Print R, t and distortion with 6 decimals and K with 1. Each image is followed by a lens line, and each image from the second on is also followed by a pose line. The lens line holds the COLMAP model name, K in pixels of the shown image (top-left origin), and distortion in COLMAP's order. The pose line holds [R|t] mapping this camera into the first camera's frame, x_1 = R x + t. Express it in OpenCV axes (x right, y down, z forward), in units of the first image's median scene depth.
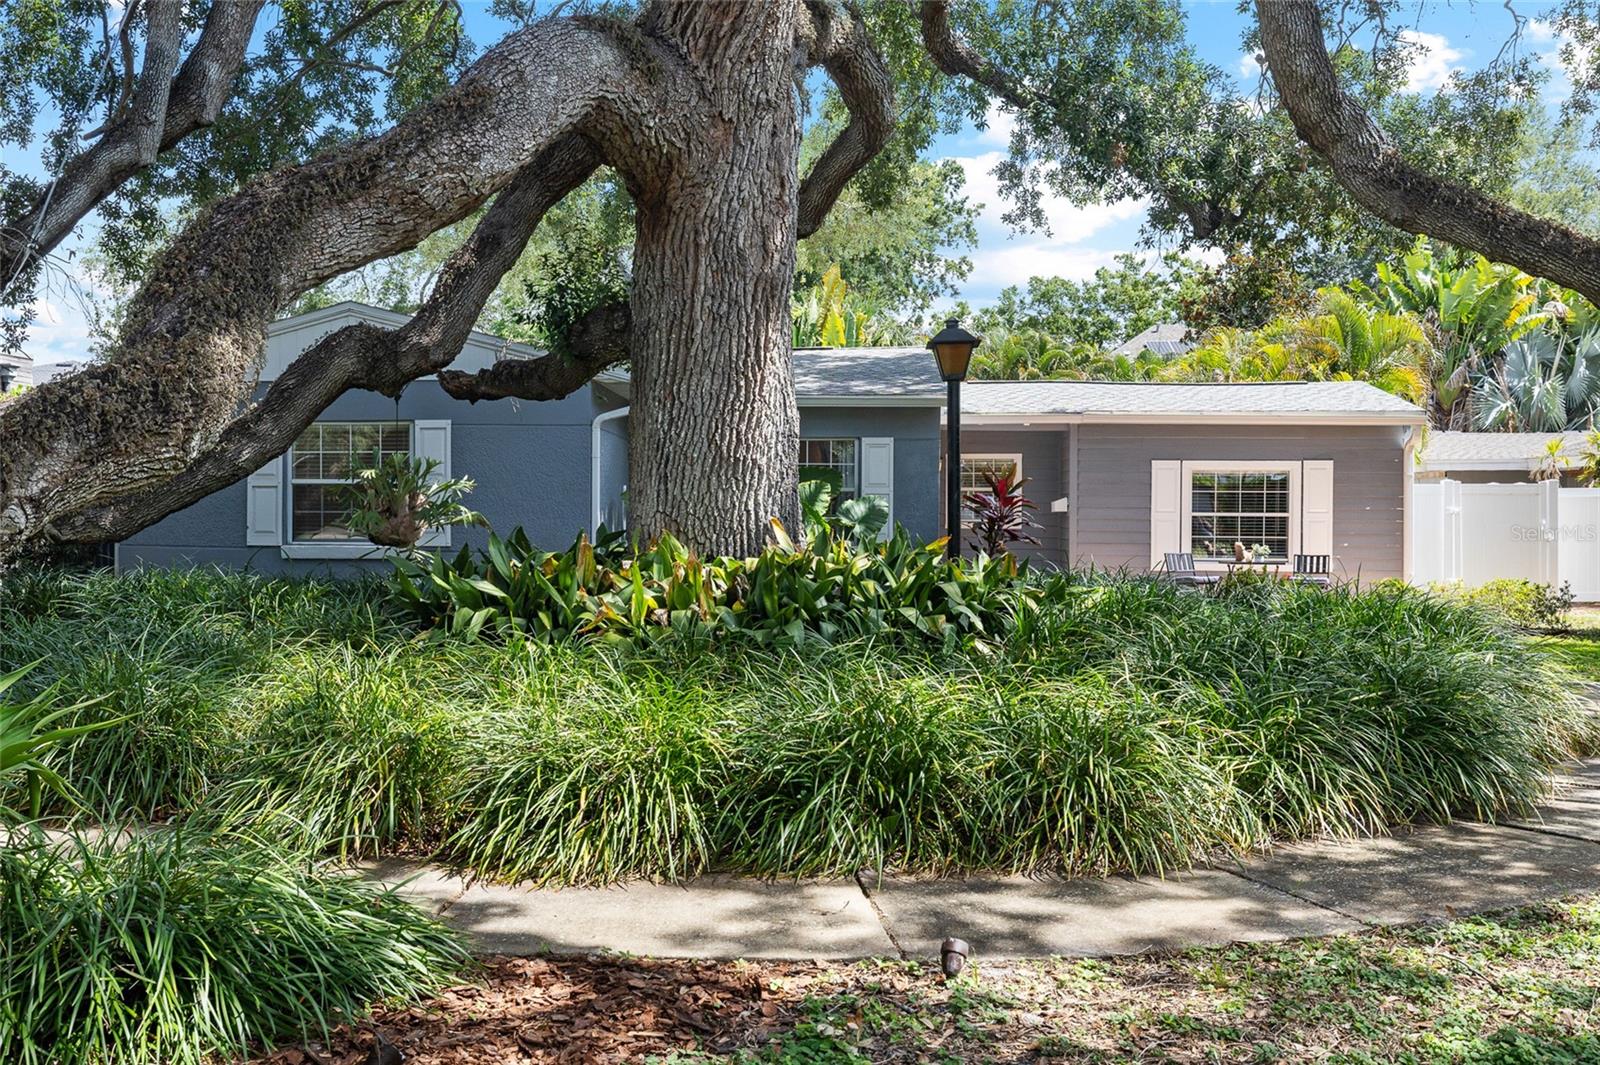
lens RADIAL K [[2485.5, 0, 800.0], [0, 2485.5, 532.5], [0, 0, 1]] dist [0.008502, 0.050897]
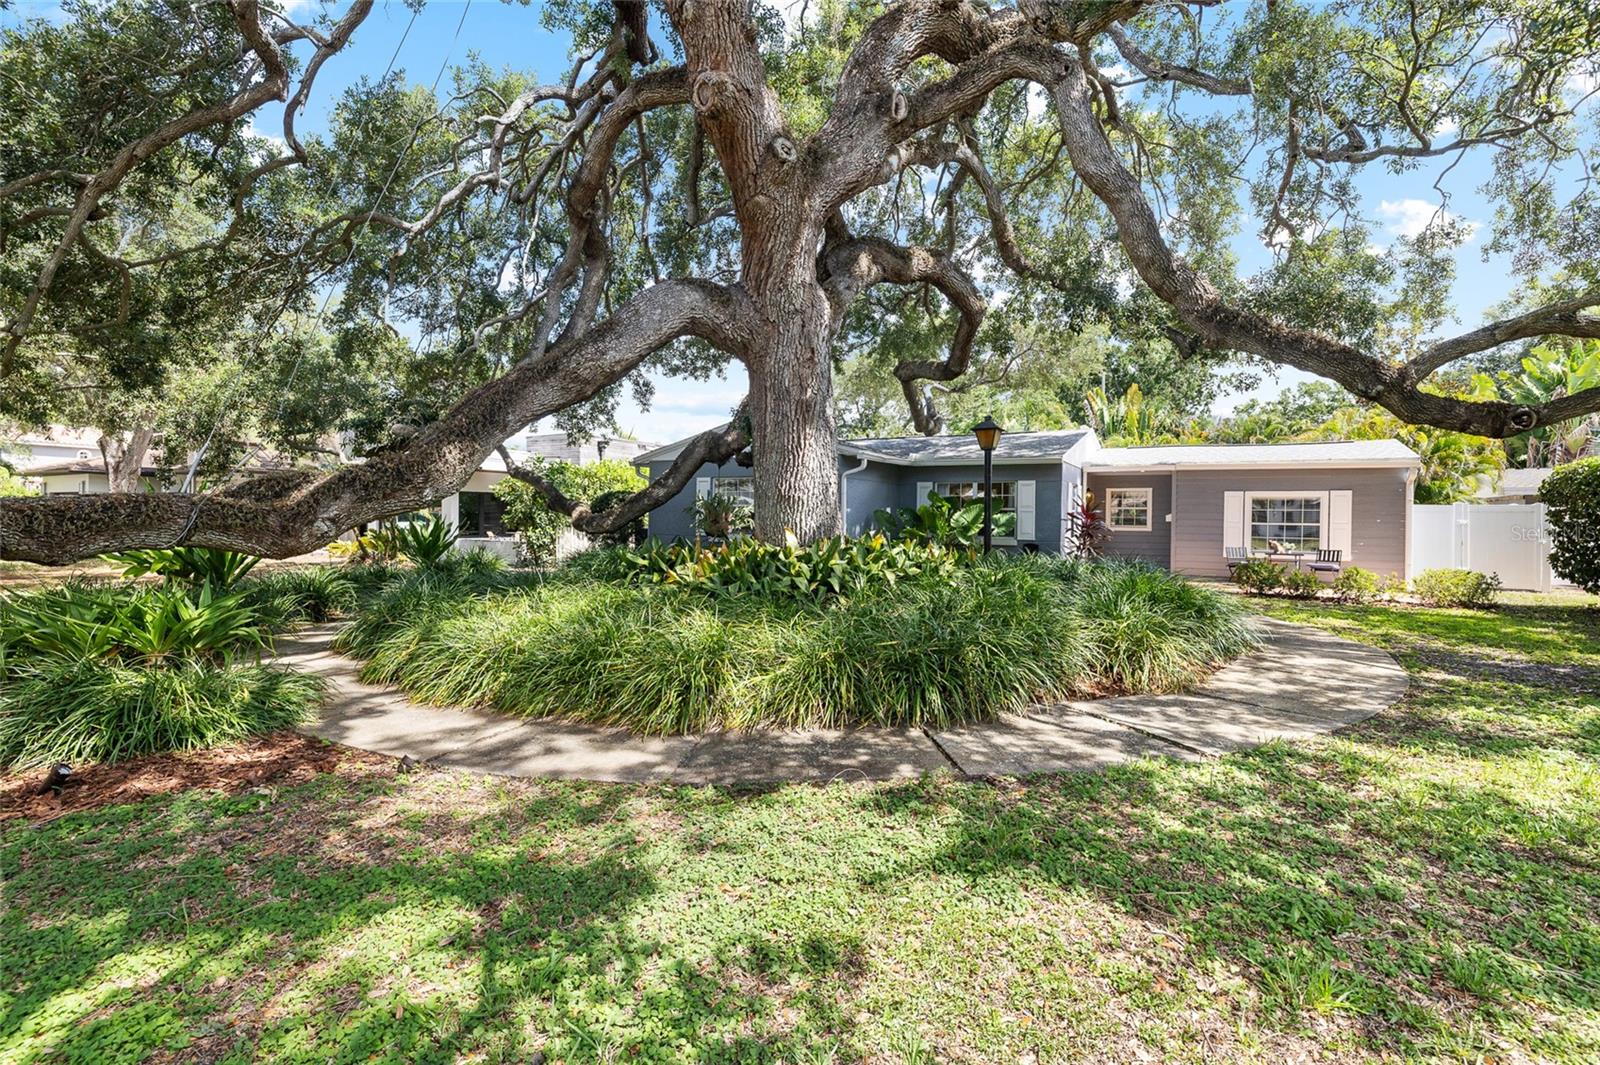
lens RADIAL K [[1153.6, 0, 800.0], [0, 1153.6, 532.5], [0, 0, 1]] dist [-0.003367, -0.001331]
pose [[0.803802, 0.014888, -0.594711, 0.373288], [-0.007691, 0.999863, 0.014635, -0.010550], [0.594847, -0.007189, 0.803807, 0.205706]]
